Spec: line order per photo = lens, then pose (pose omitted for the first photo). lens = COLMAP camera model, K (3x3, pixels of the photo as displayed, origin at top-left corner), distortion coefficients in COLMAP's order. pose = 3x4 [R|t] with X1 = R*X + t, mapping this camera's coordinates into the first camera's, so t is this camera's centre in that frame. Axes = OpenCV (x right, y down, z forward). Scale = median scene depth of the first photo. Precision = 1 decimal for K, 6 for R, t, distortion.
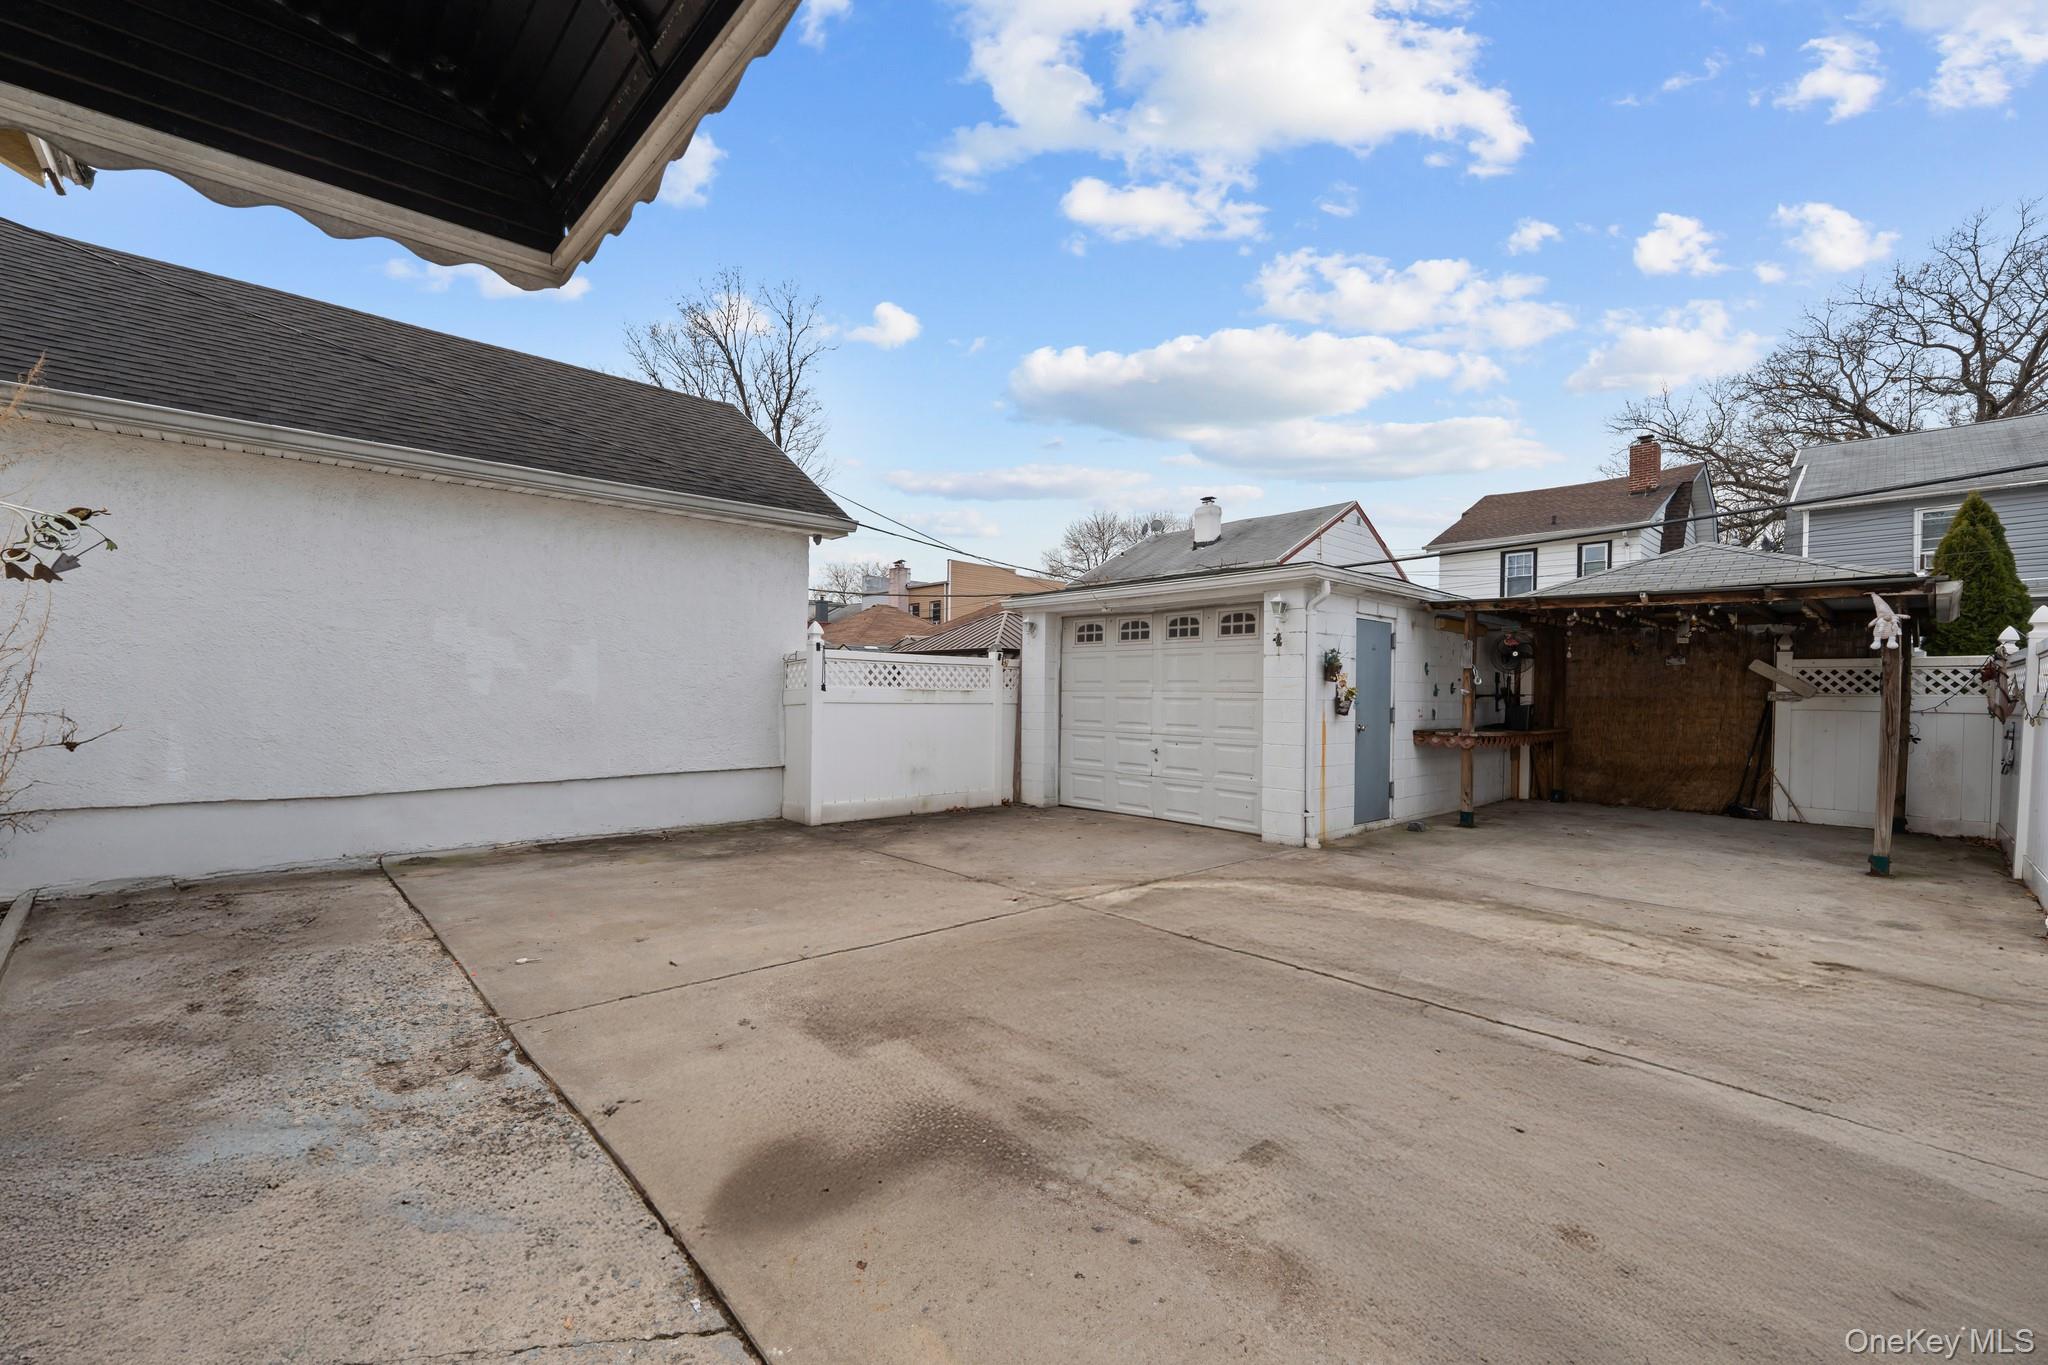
lens RADIAL K [[841.3, 0, 1024.0], [0, 841.3, 682.5], [0, 0, 1]] dist [-0.001060, 0.000008]
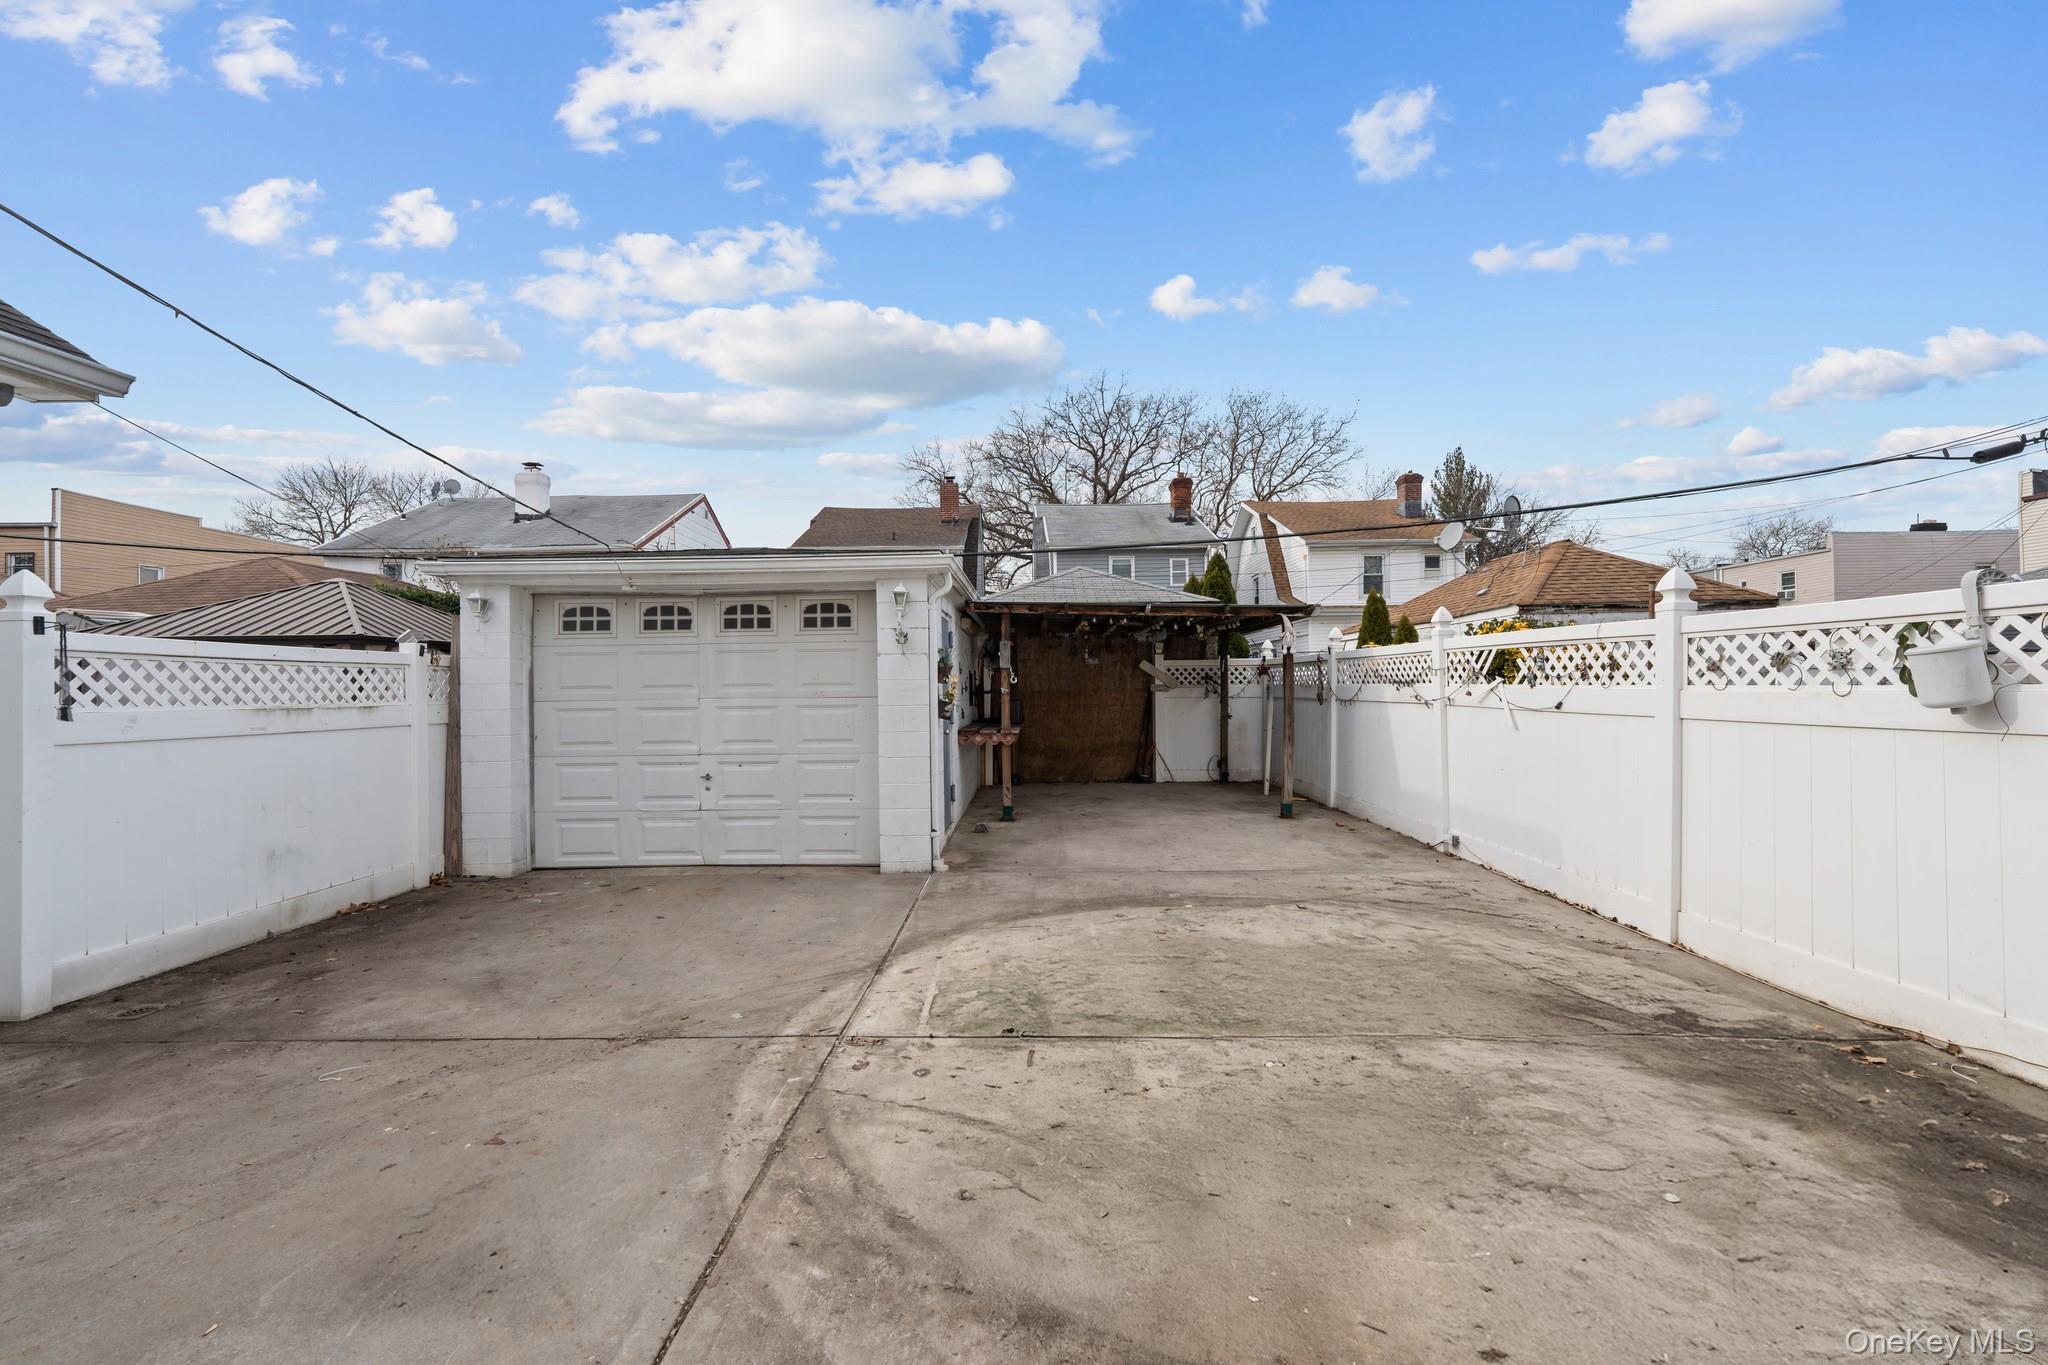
lens RADIAL K [[821.0, 0, 1020.1], [0, 821.0, 666.6], [0, 0, 1]] dist [-0.000335, -0.000189]
pose [[0.681215, -0.001771, 0.732081, -0.188950], [0.010919, 0.999910, -0.007742, -0.009552], [-0.732002, 0.013268, 0.681173, 0.272981]]
